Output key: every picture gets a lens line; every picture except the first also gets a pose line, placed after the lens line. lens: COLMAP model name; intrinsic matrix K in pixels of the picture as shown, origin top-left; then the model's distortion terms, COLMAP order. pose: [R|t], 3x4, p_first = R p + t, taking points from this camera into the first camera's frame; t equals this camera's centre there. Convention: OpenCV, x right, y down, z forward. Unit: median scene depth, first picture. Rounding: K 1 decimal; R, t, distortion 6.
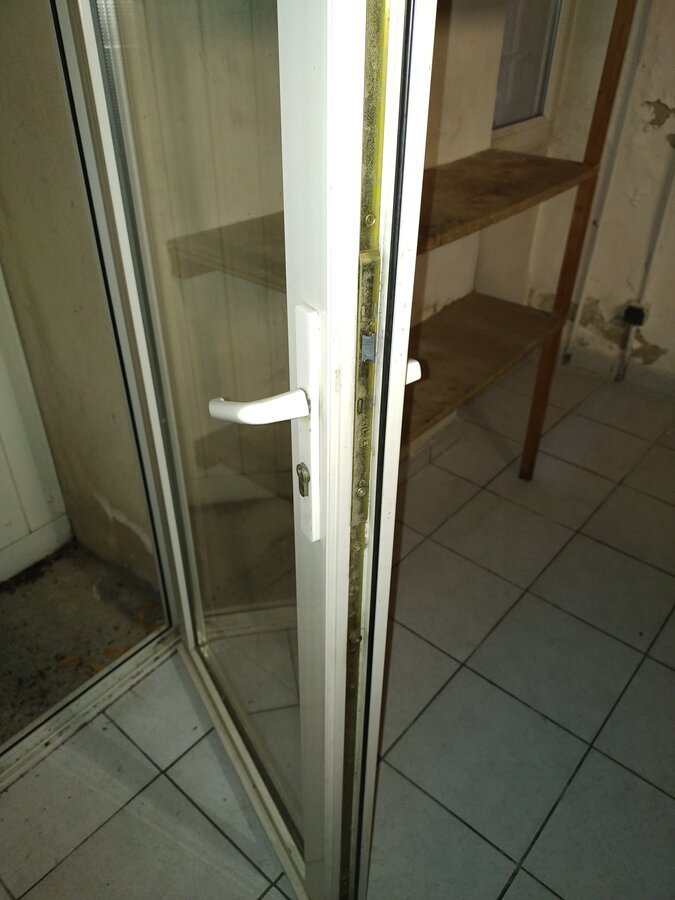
lens RADIAL K [[670.6, 0, 335.9], [0, 670.6, 448.9], [0, 0, 1]] dist [0.029941, -0.021186]
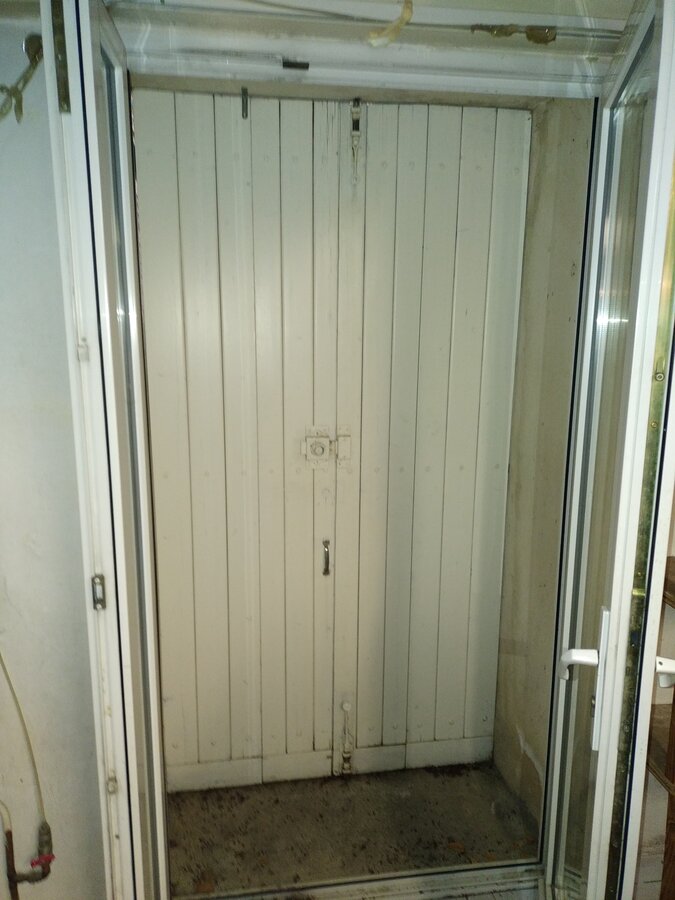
lens RADIAL K [[670.6, 0, 338.7], [0, 670.6, 449.9], [0, 0, 1]] dist [0.029941, -0.021186]
pose [[0.737271, 0.119644, -0.664919, 0.177491], [-0.373084, 0.892617, -0.253065, 0.050406], [0.563241, 0.434649, 0.702738, -0.305363]]
